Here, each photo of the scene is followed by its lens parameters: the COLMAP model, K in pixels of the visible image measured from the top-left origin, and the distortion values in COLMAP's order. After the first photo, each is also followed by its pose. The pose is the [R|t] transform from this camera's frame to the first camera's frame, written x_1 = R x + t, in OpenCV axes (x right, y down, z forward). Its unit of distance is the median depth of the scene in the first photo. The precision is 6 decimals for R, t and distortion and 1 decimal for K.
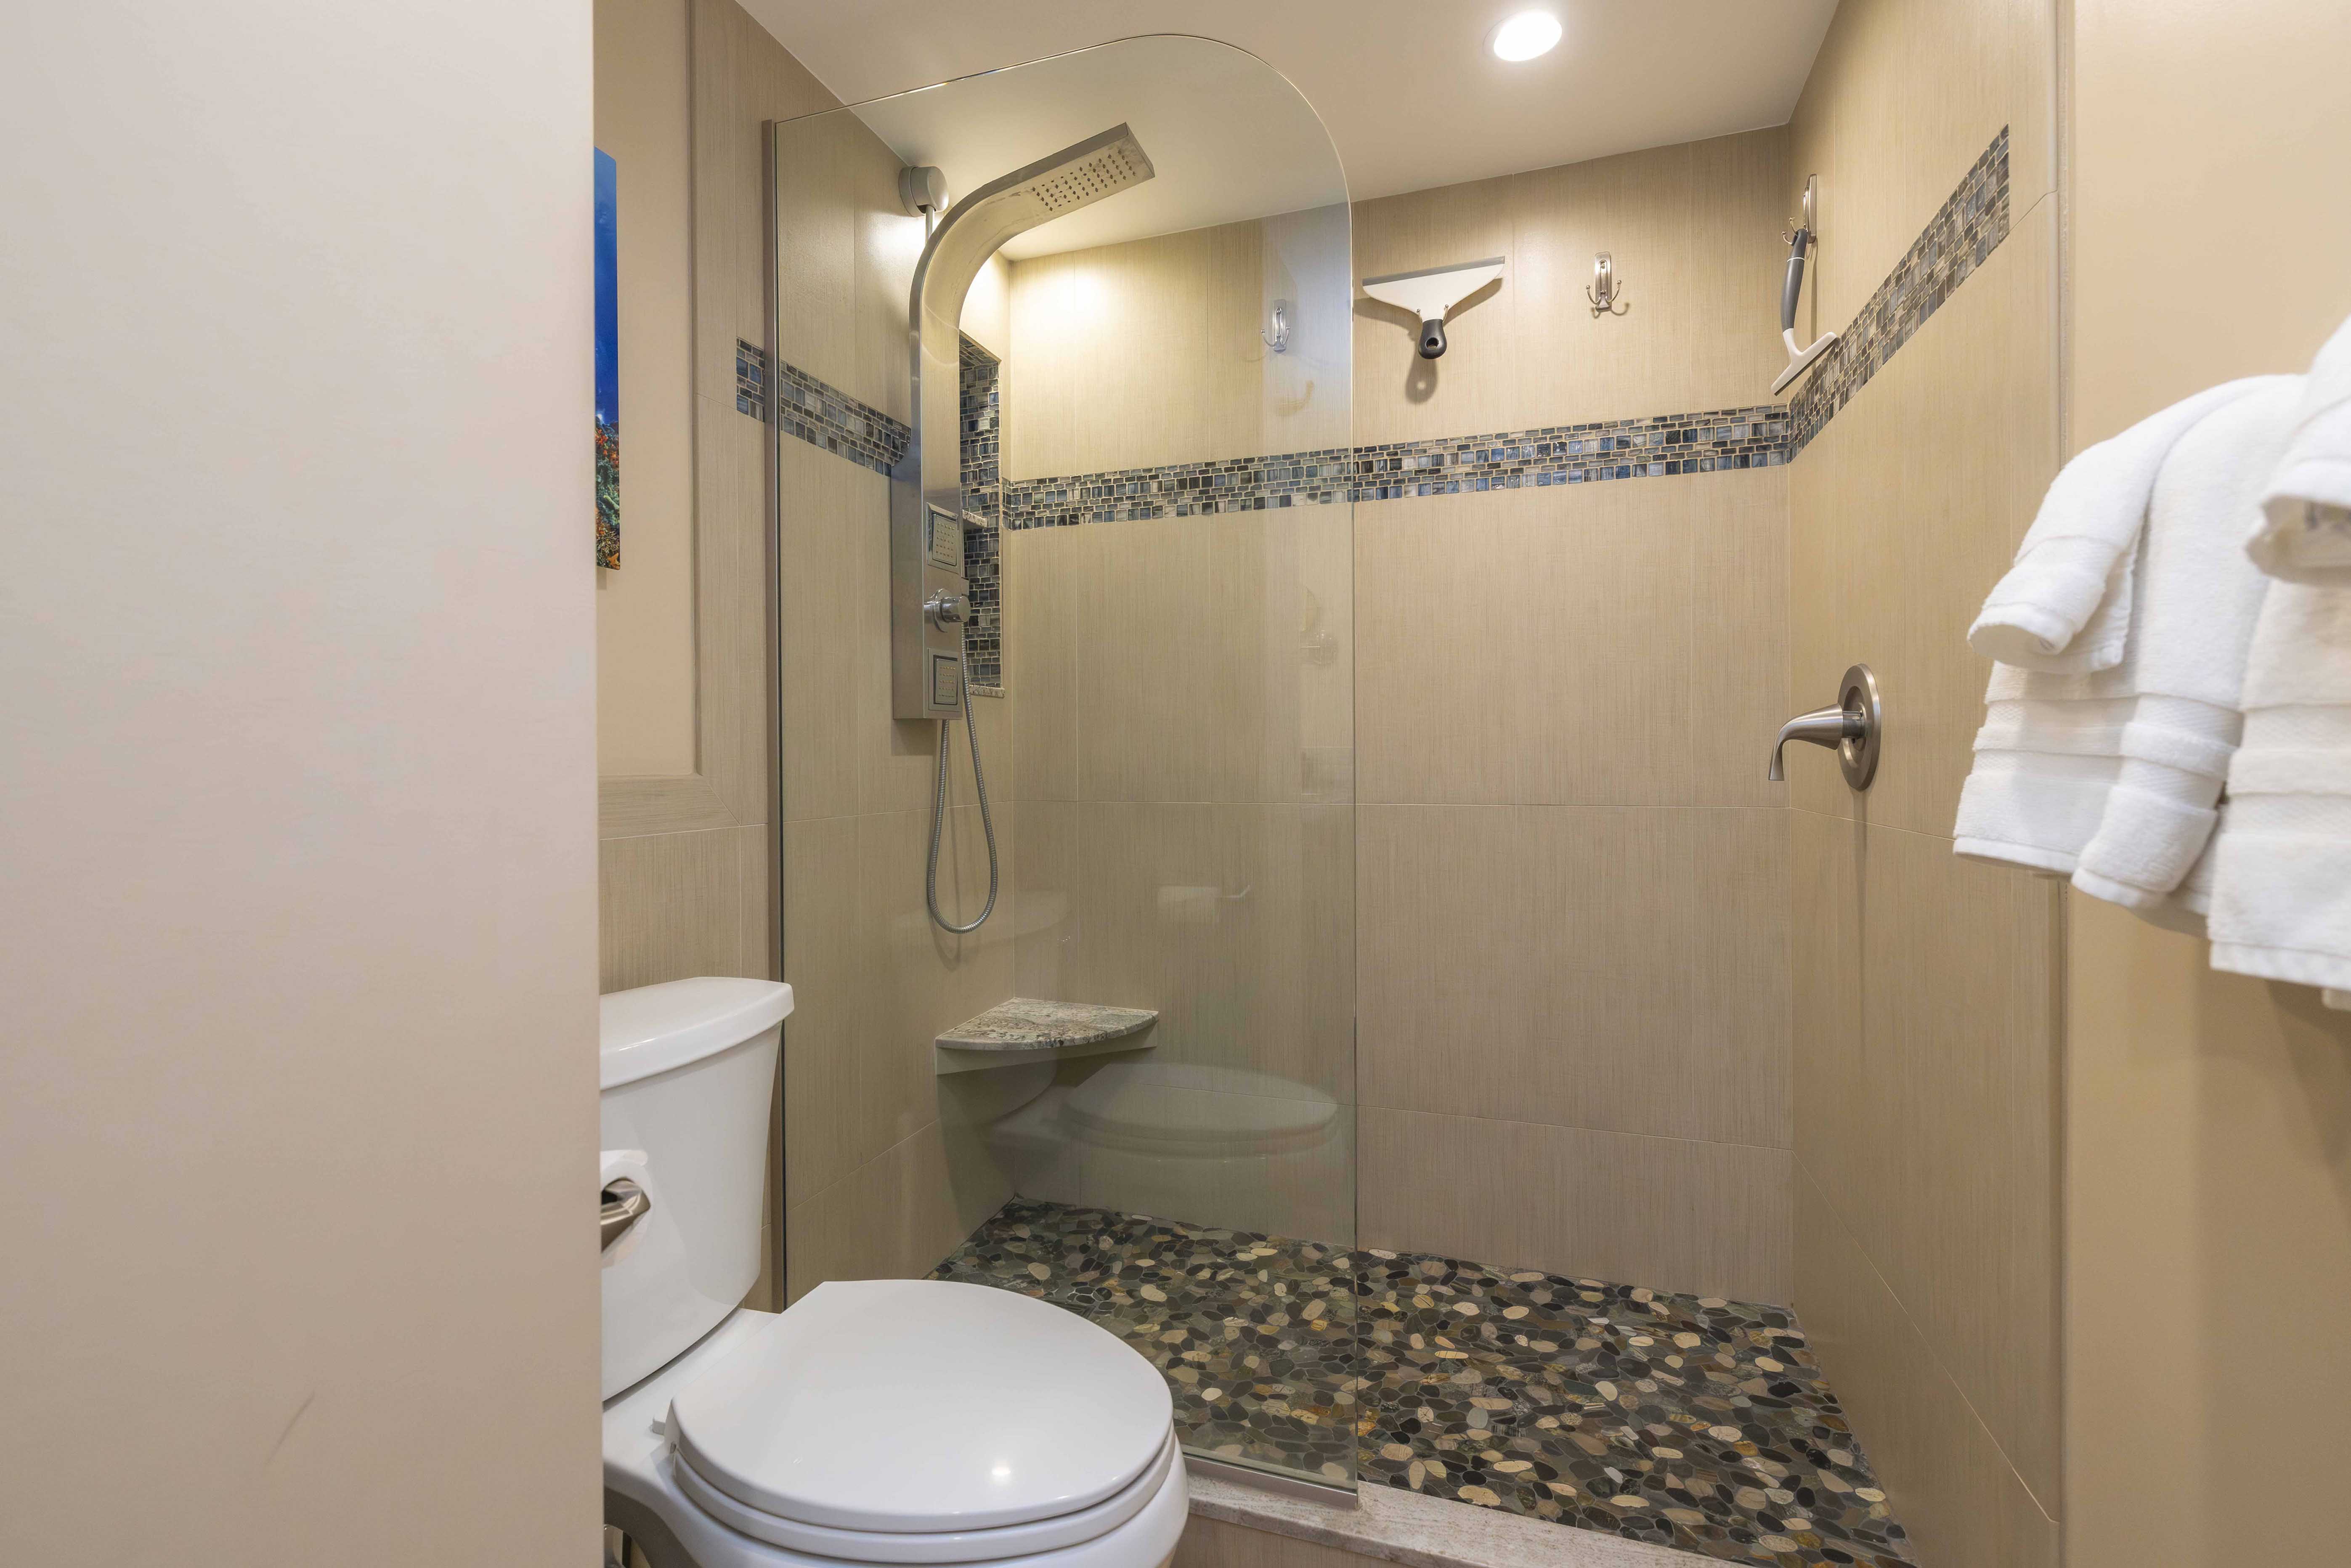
lens RADIAL K [[1025.9, 0, 1177.9], [0, 1025.9, 774.1], [0, 0, 1]] dist [-0.000739, 0.000094]
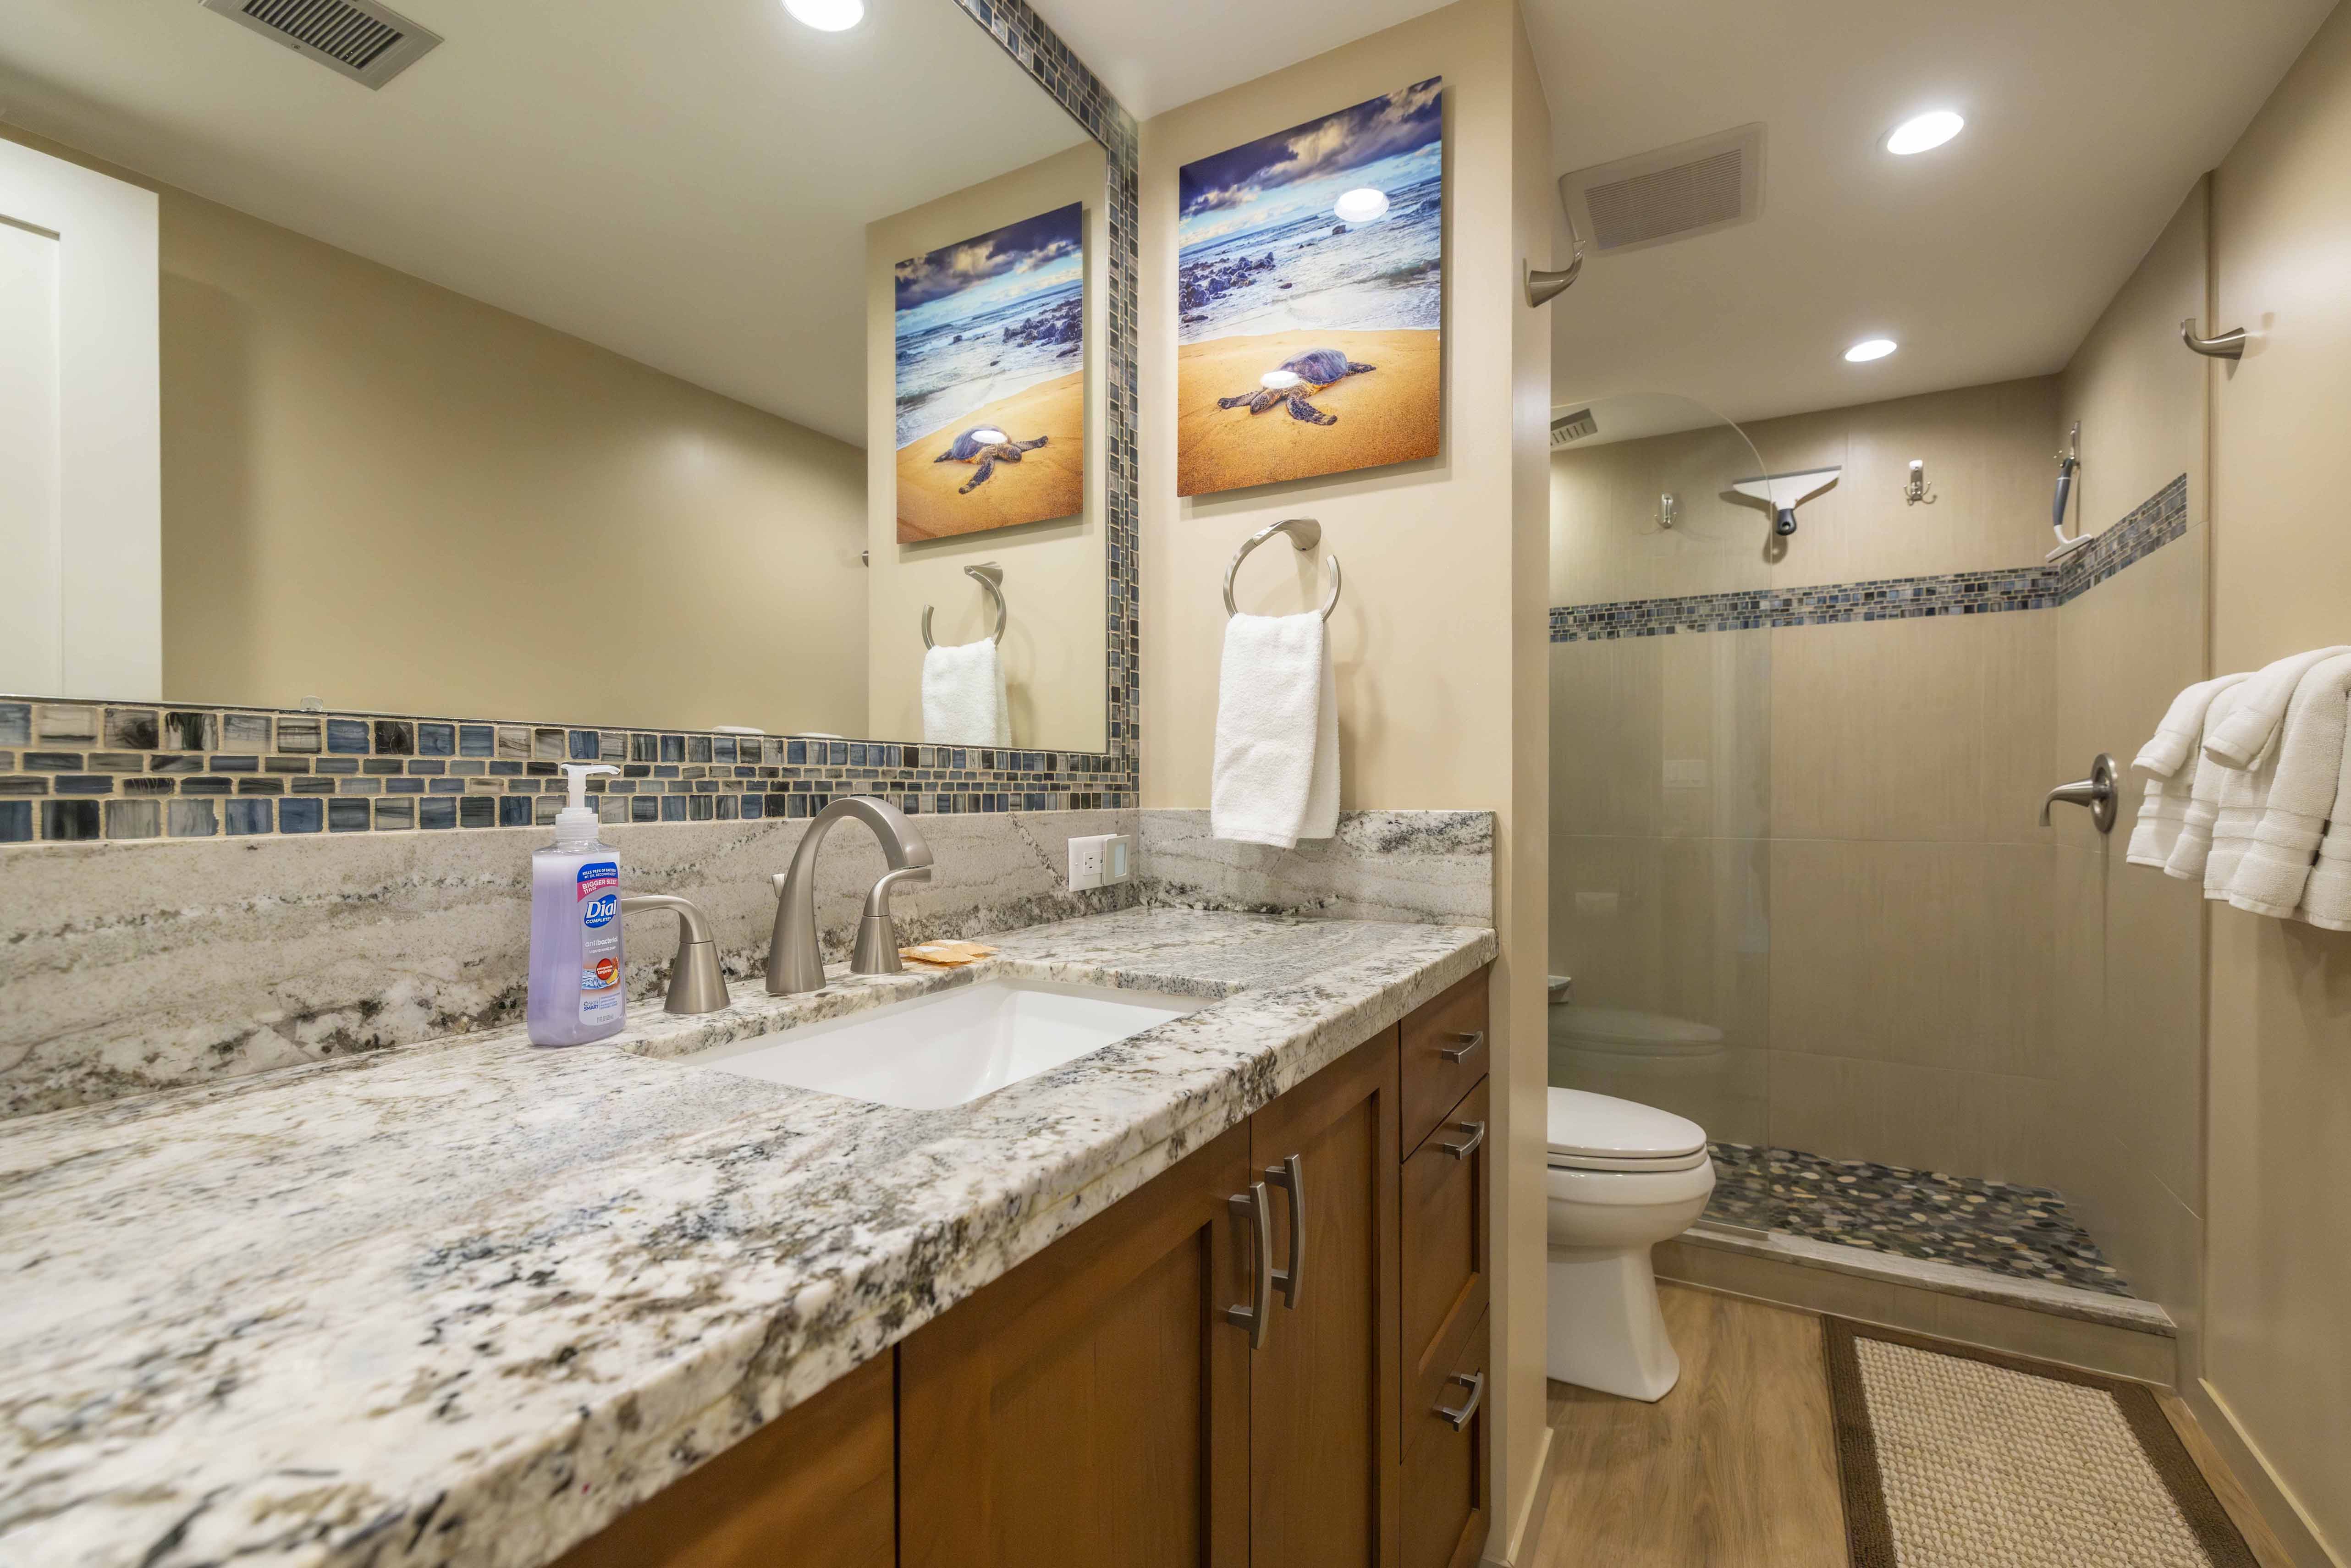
lens RADIAL K [[1033.7, 0, 1182.9], [0, 1033.7, 807.3], [0, 0, 1]] dist [-0.001812, -0.000122]
pose [[0.983894, 0.007573, -0.178592, -0.362686], [-0.007253, 0.999971, 0.002447, -0.014059], [0.178606, -0.001112, 0.983920, -0.662604]]
